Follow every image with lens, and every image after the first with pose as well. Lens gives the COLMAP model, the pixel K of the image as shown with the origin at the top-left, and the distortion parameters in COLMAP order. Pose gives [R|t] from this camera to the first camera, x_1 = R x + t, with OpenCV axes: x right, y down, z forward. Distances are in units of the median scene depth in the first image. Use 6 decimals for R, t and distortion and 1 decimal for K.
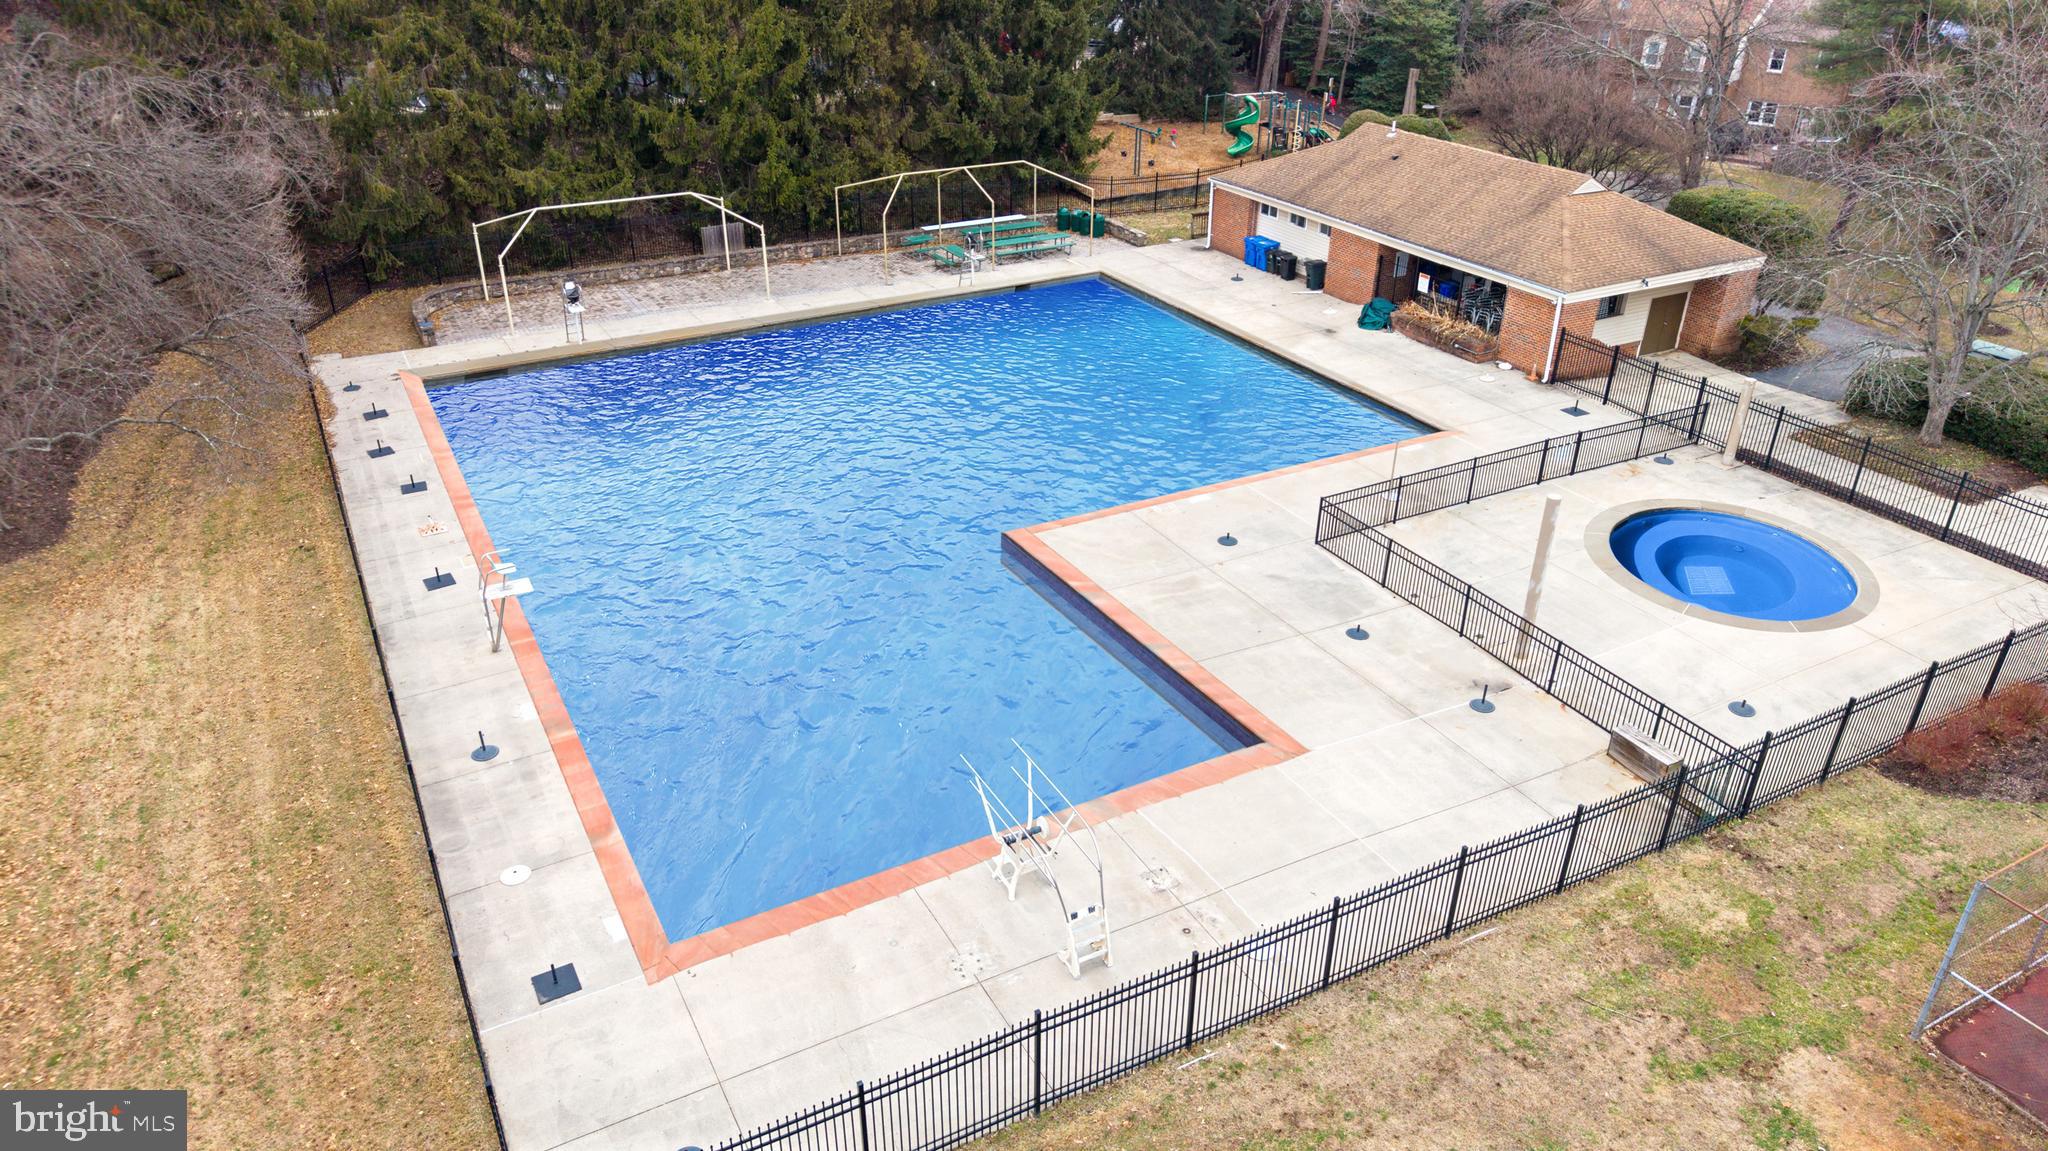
lens RADIAL K [[1371.5, 0, 1024.0], [0, 1371.5, 575.5], [0, 0, 1]] dist [0.030480, -0.032752]
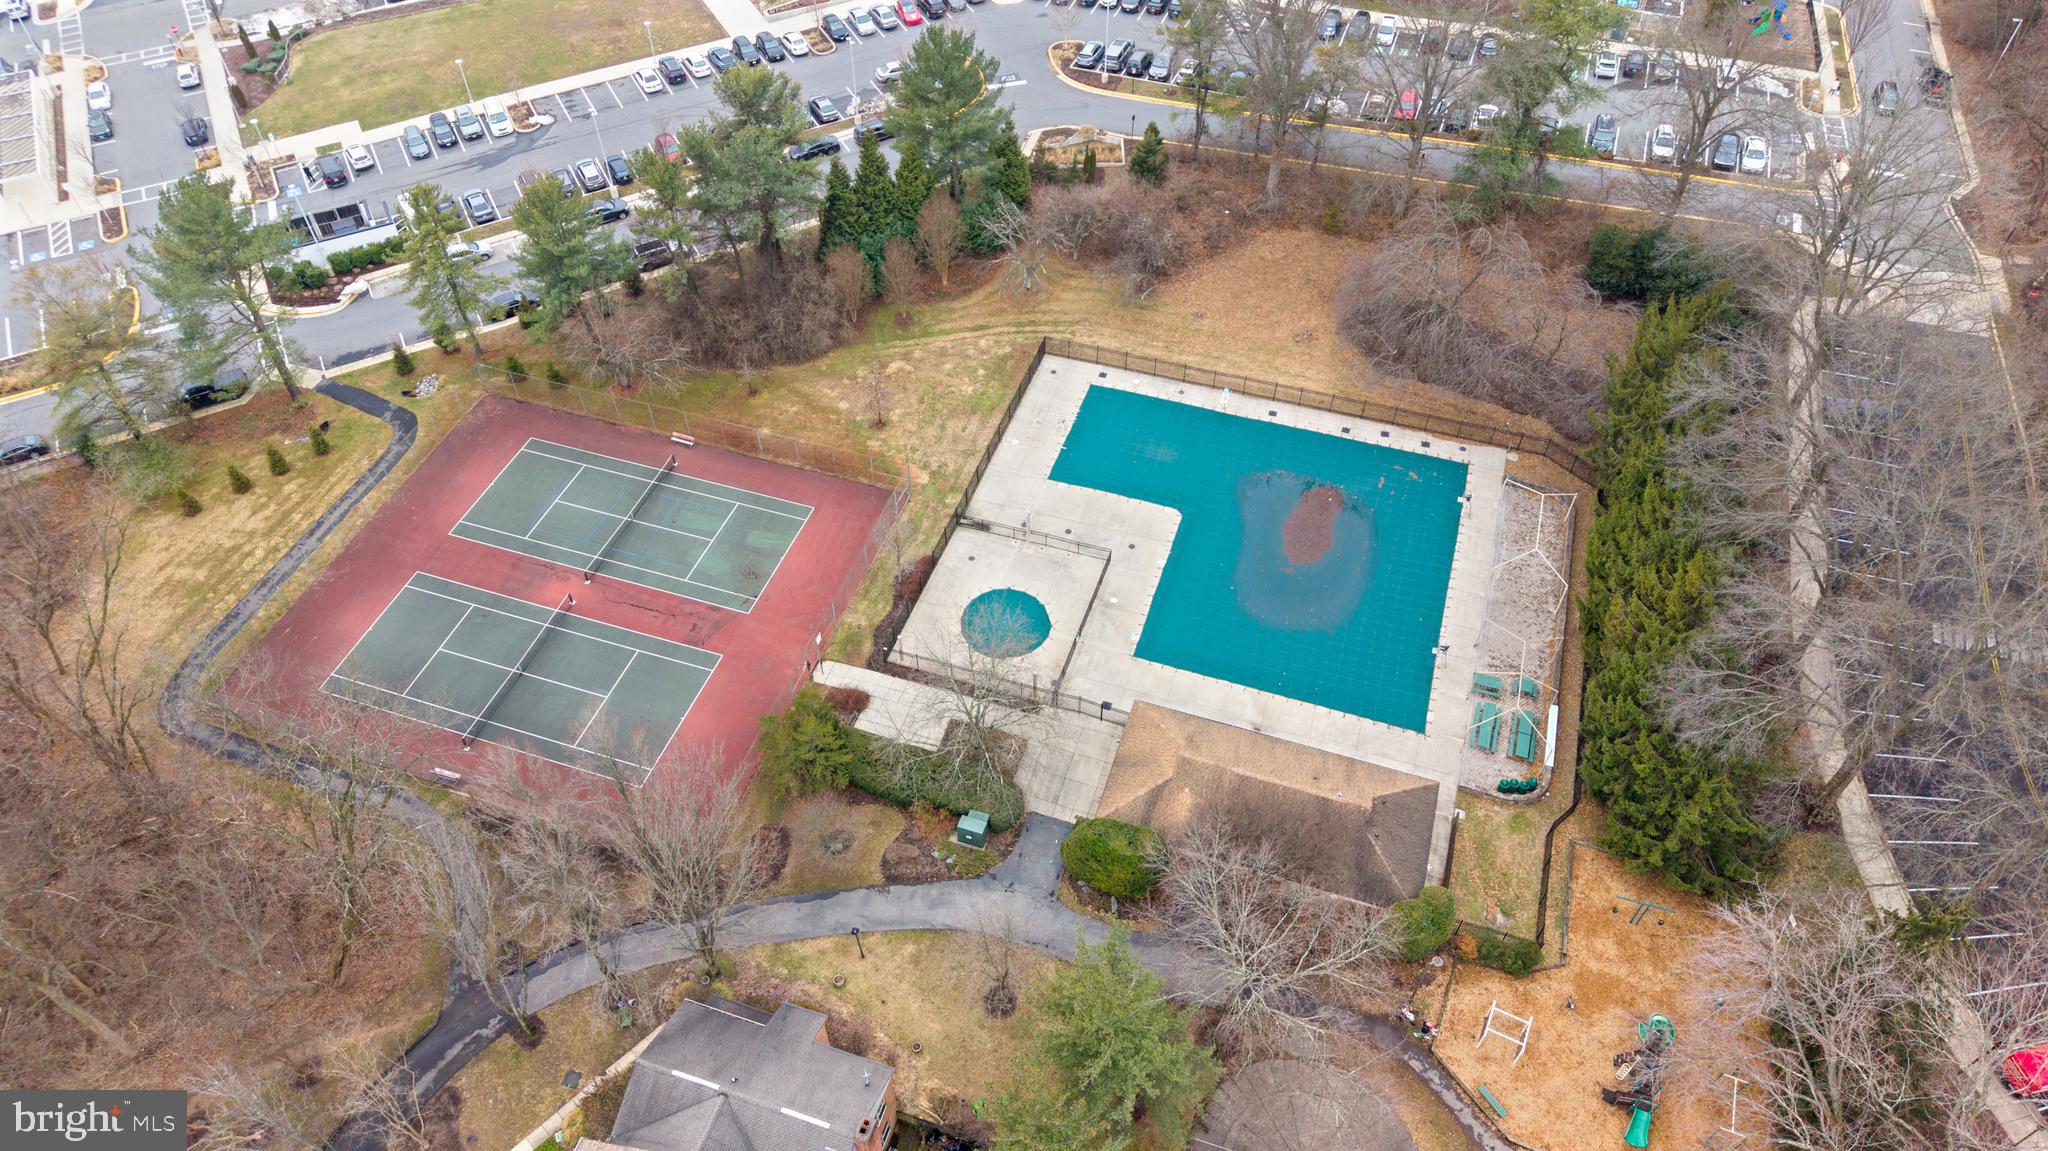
lens RADIAL K [[1371.5, 0, 1024.0], [0, 1371.5, 575.5], [0, 0, 1]] dist [0.030480, -0.032752]
pose [[-0.726562, 0.503159, -0.467909, 1.390476], [-0.331147, 0.340260, 0.880094, -2.025232], [0.602038, 0.794389, -0.080601, 0.948299]]
